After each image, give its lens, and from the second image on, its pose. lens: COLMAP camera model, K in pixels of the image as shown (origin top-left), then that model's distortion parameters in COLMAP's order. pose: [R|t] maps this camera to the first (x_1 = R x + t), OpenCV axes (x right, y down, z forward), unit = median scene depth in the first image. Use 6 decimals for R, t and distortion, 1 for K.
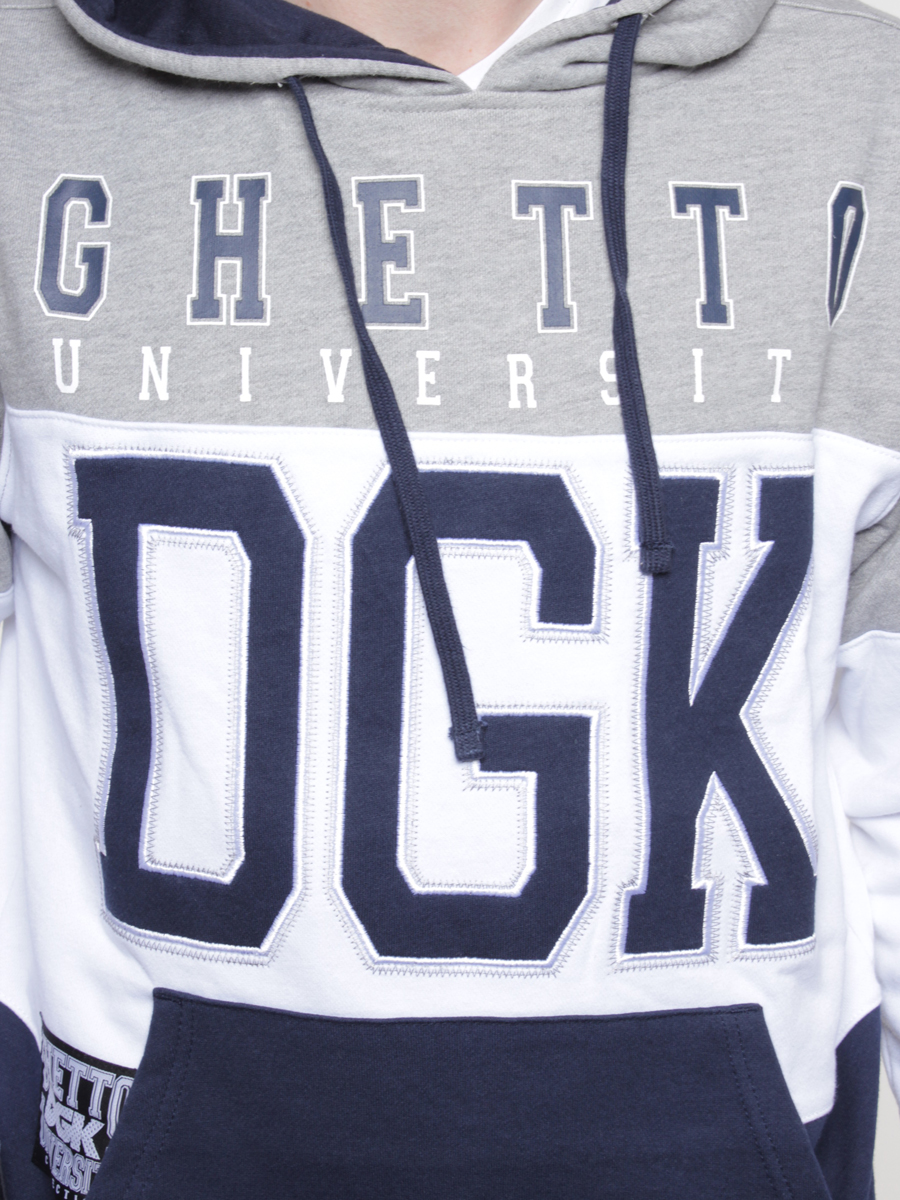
lens RADIAL K [[1601.4, 0, 525.0], [0, 1601.4, 601.6], [0, 0, 1]] dist [0.106920, 0.036495]
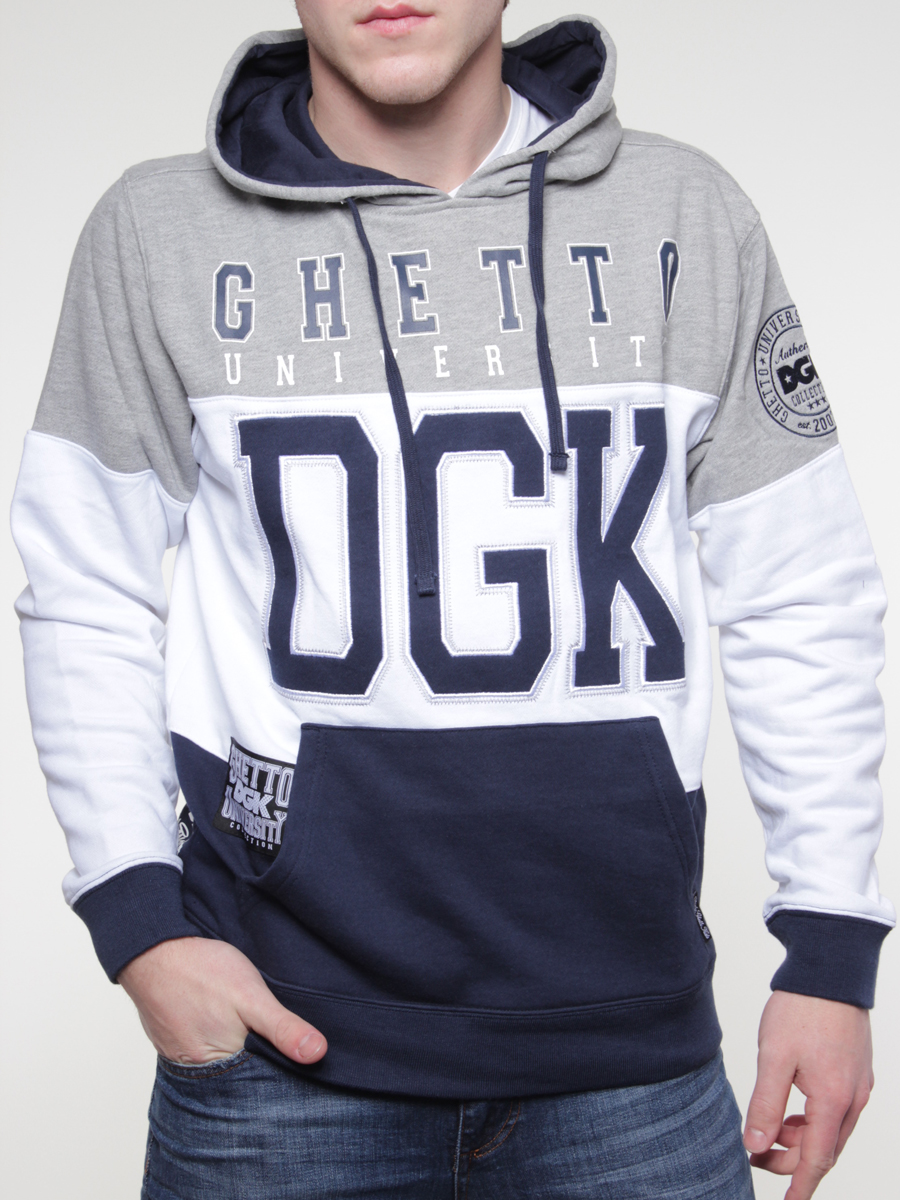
lens RADIAL K [[2746.8, 0, 450.0], [0, 2746.8, 600.0], [0, 0, 1]] dist [-0.032918, -0.161519]
pose [[0.997088, -0.062205, 0.044108, -0.195937], [0.065557, 0.994706, -0.079138, 0.351964], [-0.038952, 0.081799, 0.995887, -1.936931]]
